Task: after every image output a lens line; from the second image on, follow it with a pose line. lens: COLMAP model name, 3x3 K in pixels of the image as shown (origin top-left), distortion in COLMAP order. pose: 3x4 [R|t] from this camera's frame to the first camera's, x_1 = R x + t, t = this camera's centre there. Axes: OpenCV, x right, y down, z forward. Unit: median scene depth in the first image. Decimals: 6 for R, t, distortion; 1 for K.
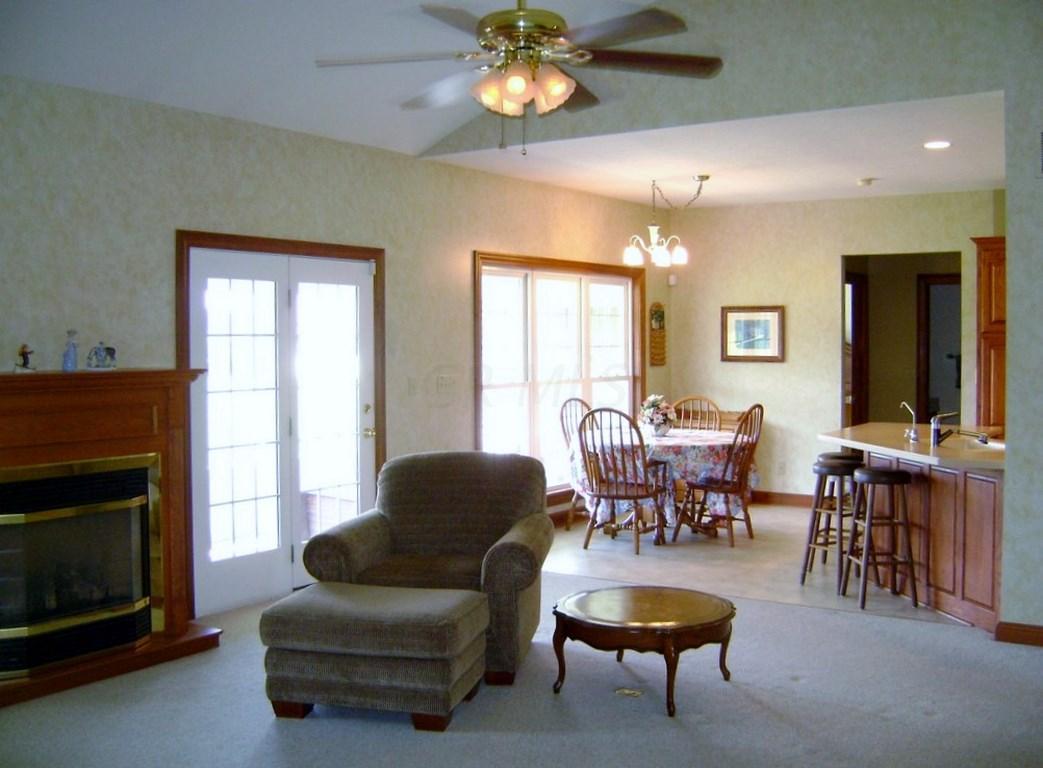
lens RADIAL K [[1107.4, 0, 520.7], [0, 1107.4, 367.5], [0, 0, 1]] dist [-0.130137, 0.029339]
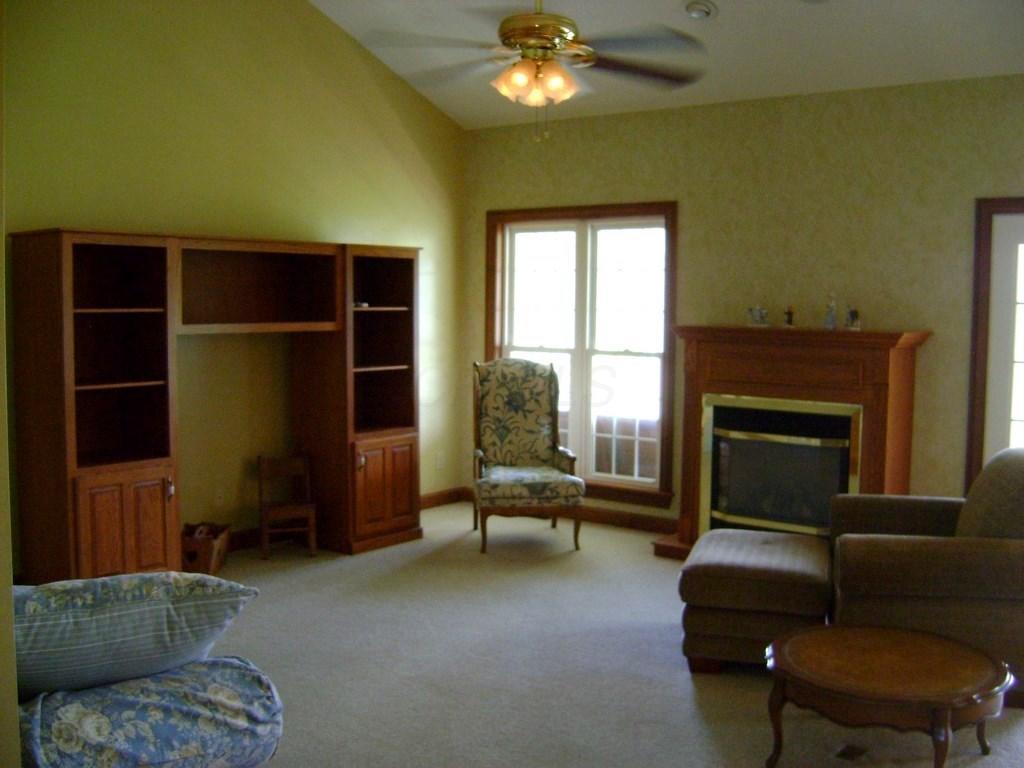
lens RADIAL K [[1058.9, 0, 521.6], [0, 1058.9, 362.6], [0, 0, 1]] dist [-0.148848, 0.091800]
pose [[-0.062640, 0.066220, -0.995837, 0.645380], [-0.038667, 0.996886, 0.068722, -0.021894], [0.997287, 0.042811, -0.059885, 0.609636]]
